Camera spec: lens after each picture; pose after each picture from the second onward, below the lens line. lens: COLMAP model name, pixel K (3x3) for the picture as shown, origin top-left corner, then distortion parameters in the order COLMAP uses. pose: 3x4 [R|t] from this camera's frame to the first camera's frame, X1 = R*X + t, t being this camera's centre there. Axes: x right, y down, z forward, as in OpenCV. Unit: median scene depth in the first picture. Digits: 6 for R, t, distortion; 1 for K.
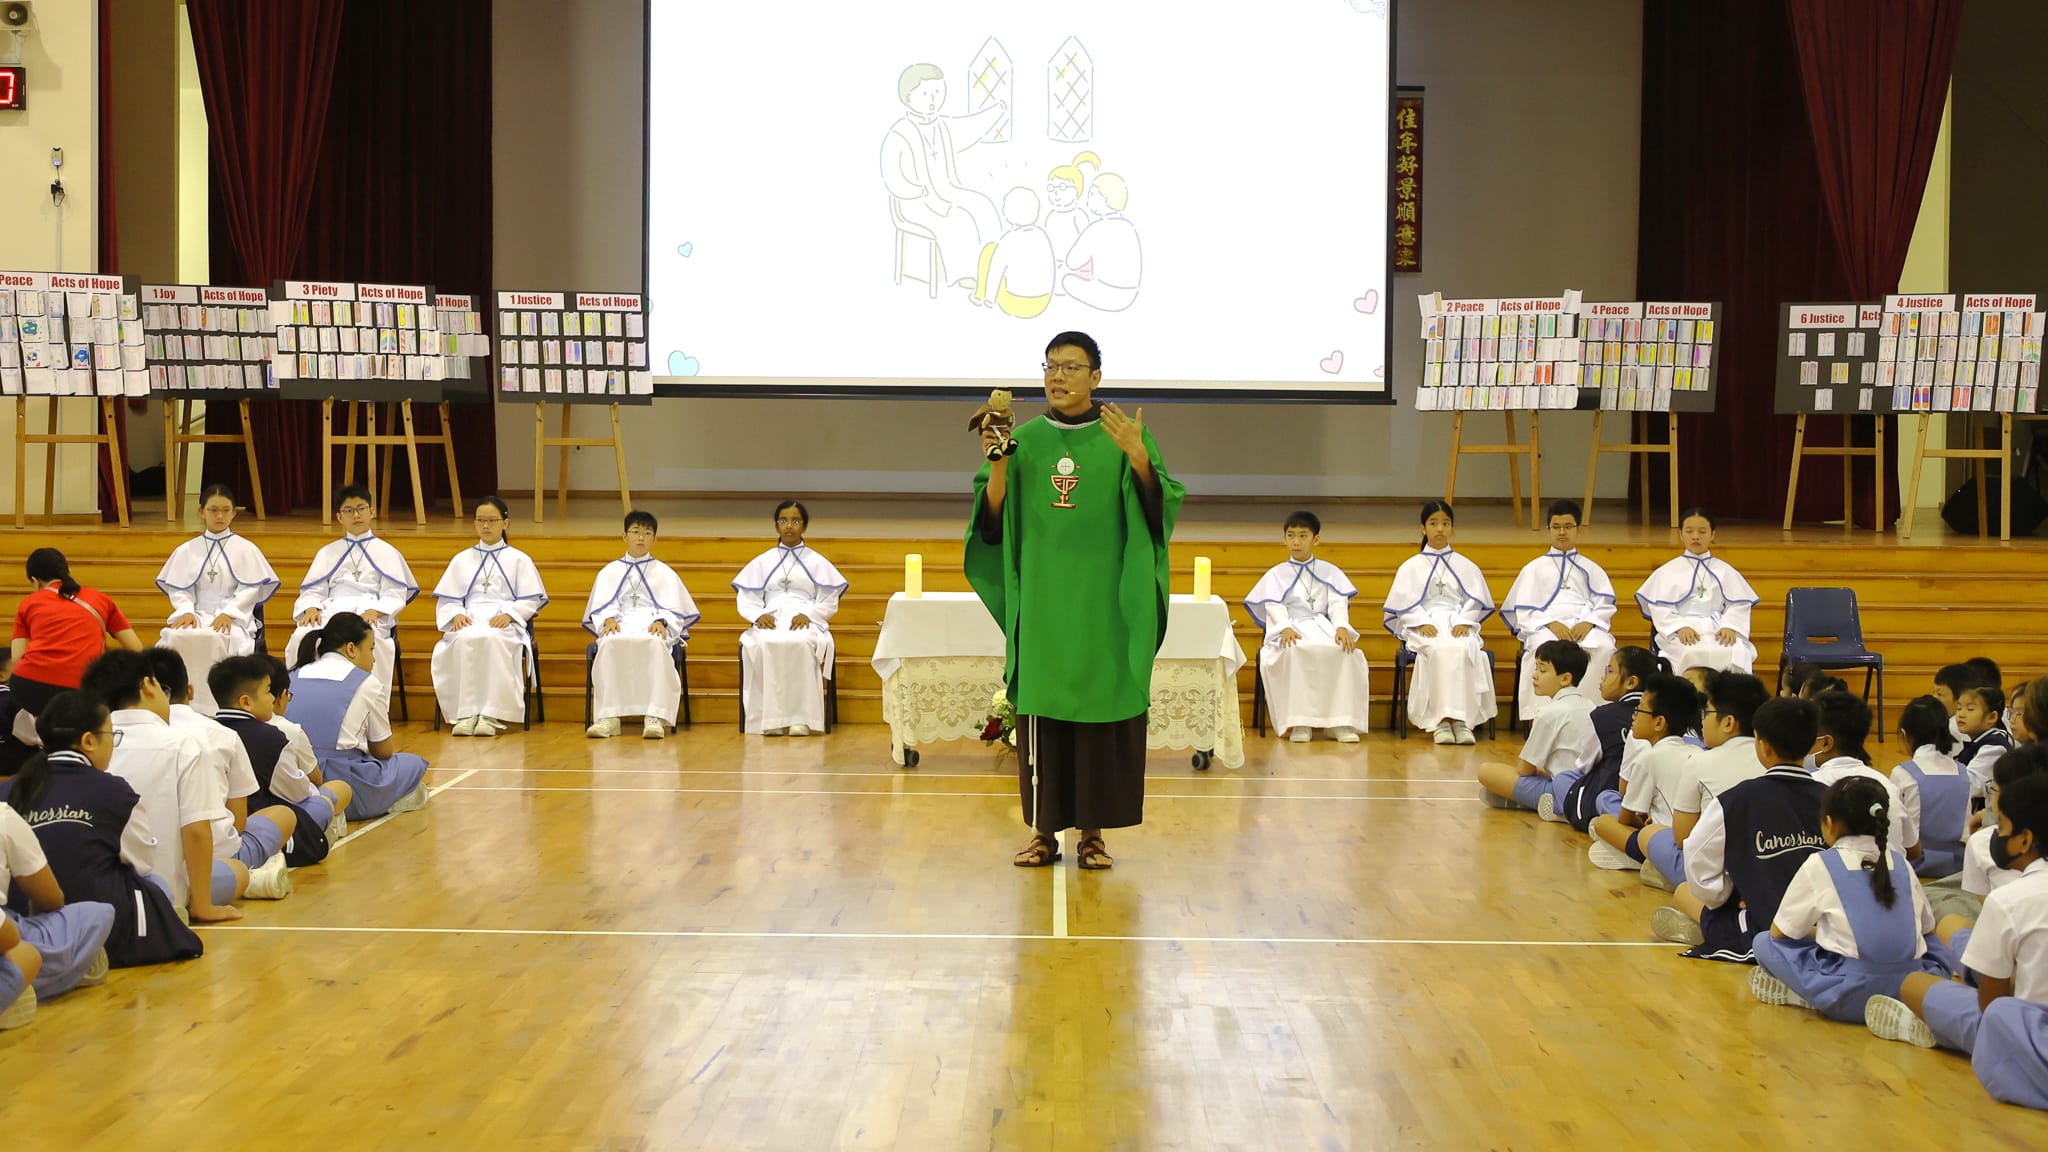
lens RADIAL K [[4715.4, 0, 1162.0], [0, 4715.4, 578.7], [0, 0, 1]] dist [0.068004, 0.891584]
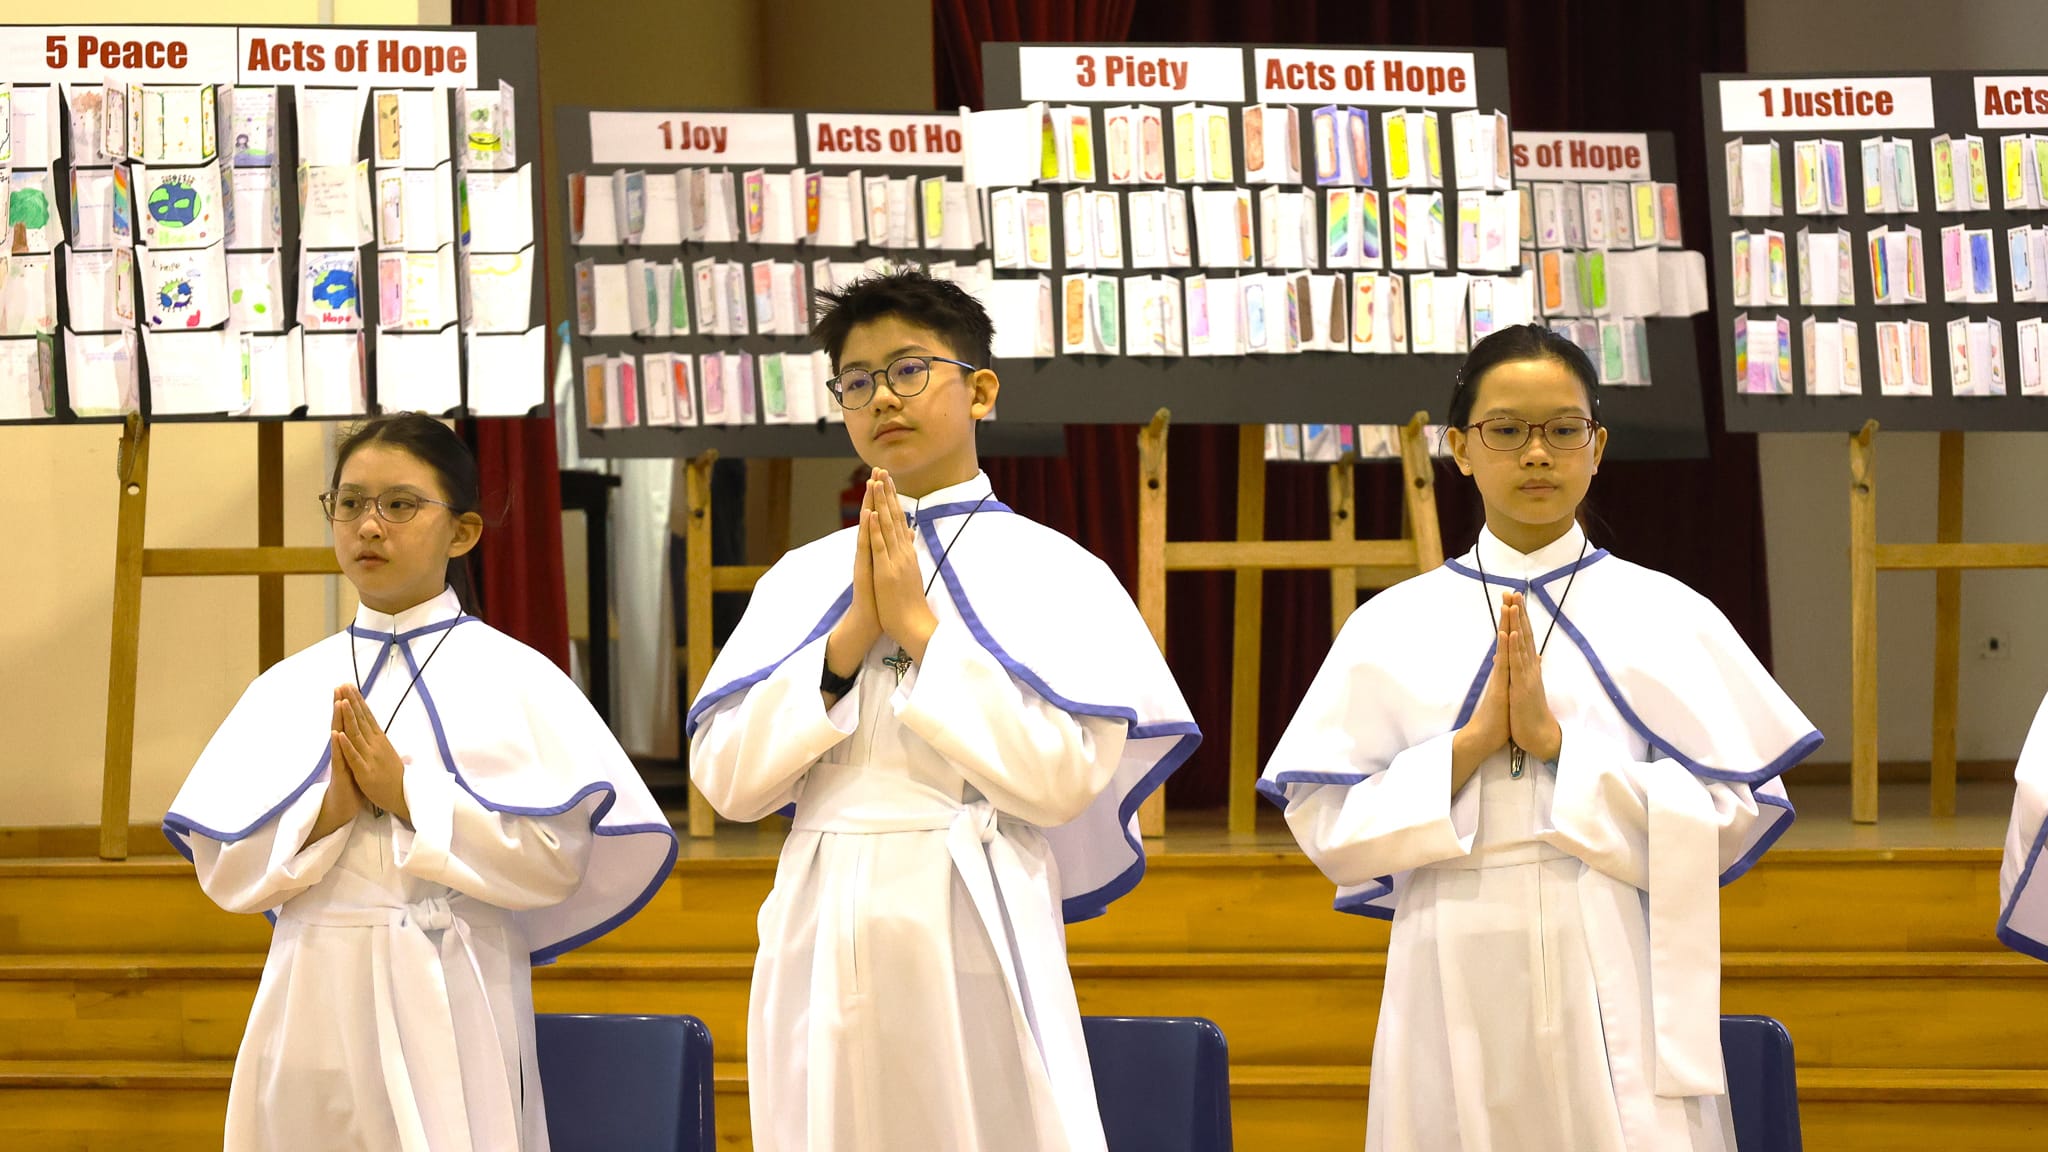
lens RADIAL K [[4715.4, 0, 1162.0], [0, 4715.4, 578.7], [0, 0, 1]] dist [0.068004, 0.891584]
pose [[0.955149, -0.039895, -0.293425, -0.085348], [0.014438, 0.995979, -0.088418, -0.001178], [0.295772, 0.080216, 0.951884, 0.693960]]
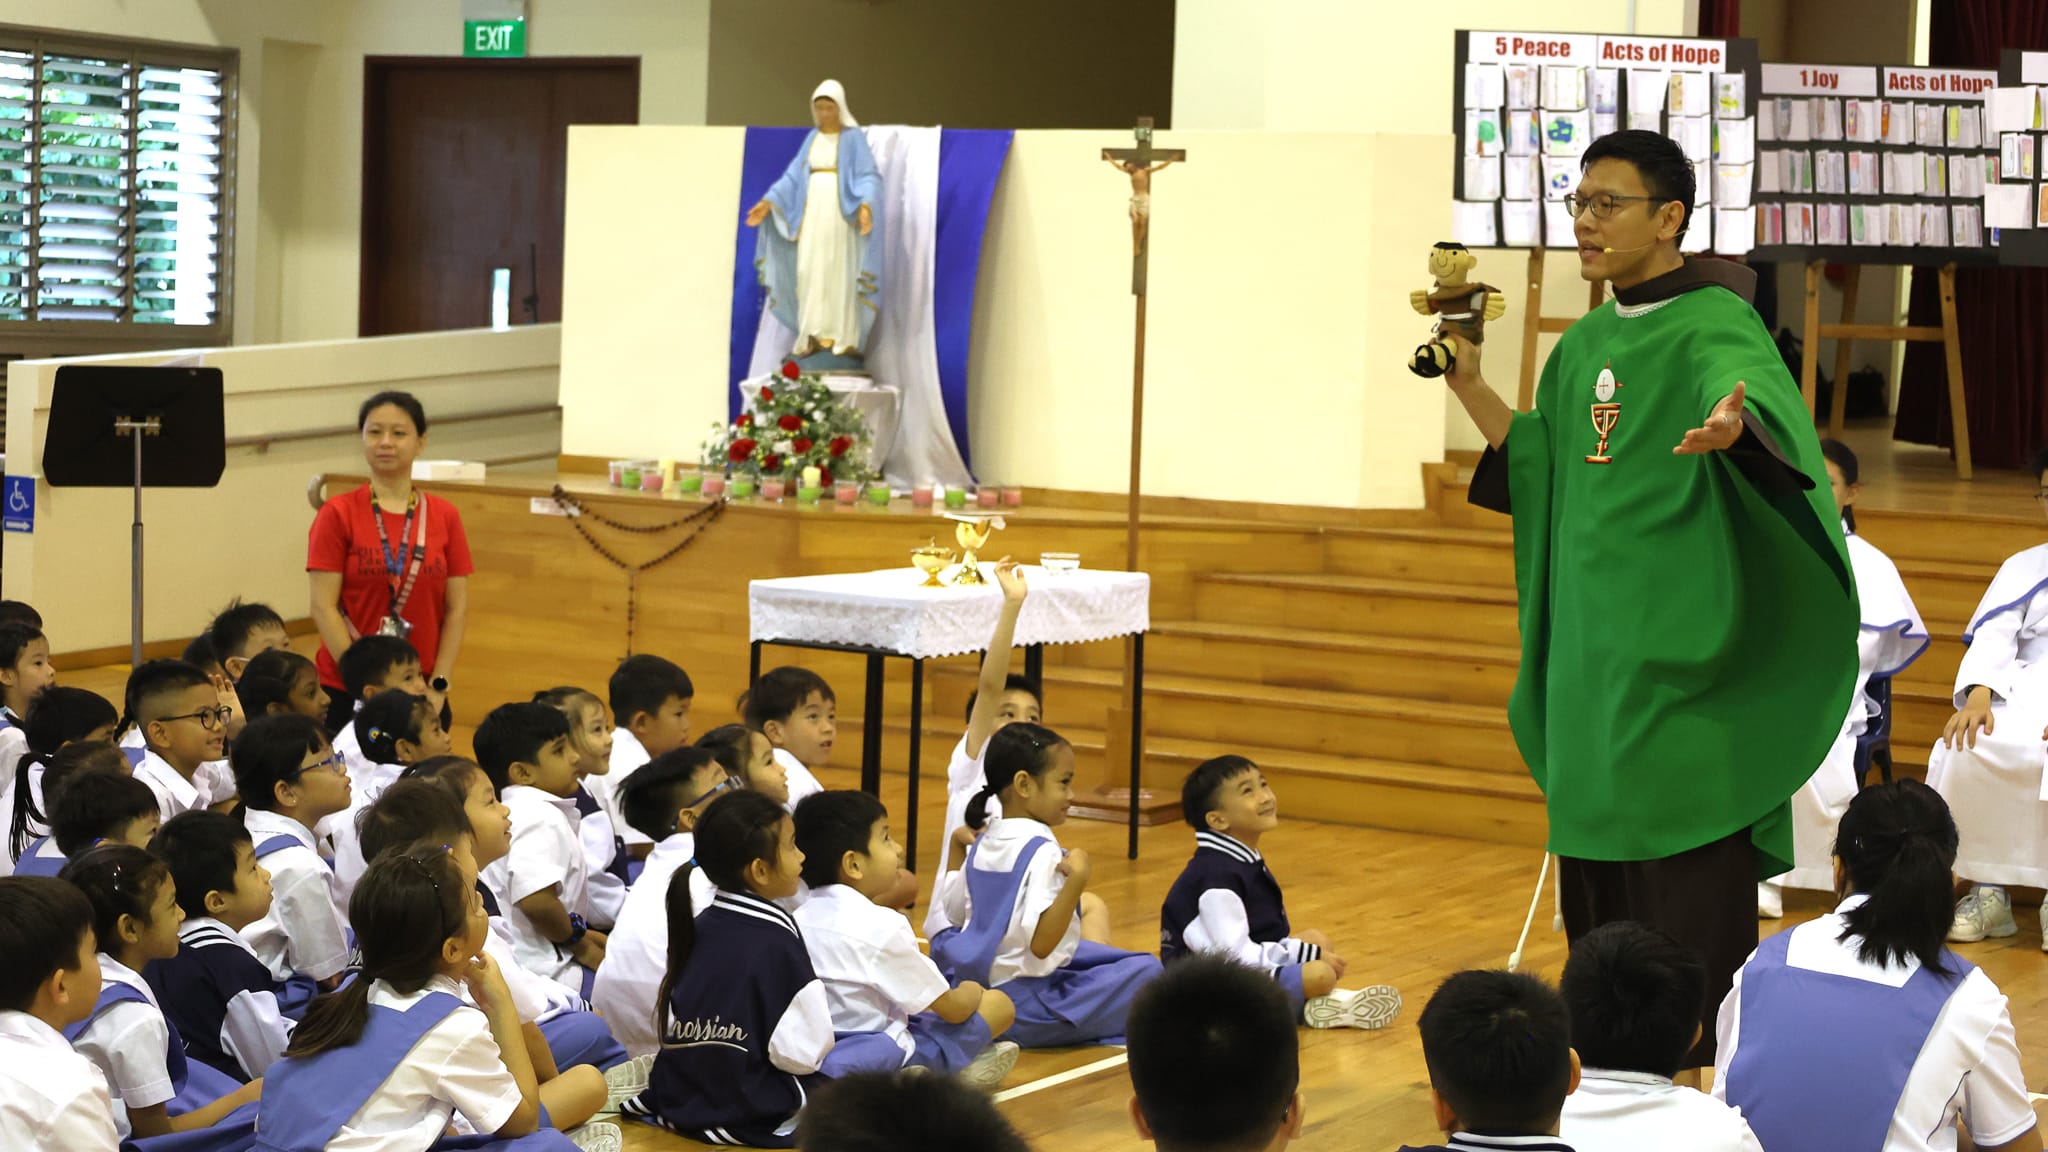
lens RADIAL K [[3846.4, 0, 1024.0], [0, 3846.4, 576.0], [0, 0, 1]] dist [0.015442, -0.036169]
pose [[0.878864, 0.060694, -0.473196, -0.069293], [-0.041680, 0.997850, 0.050576, -0.019149], [0.475249, -0.024727, 0.879504, 0.532487]]
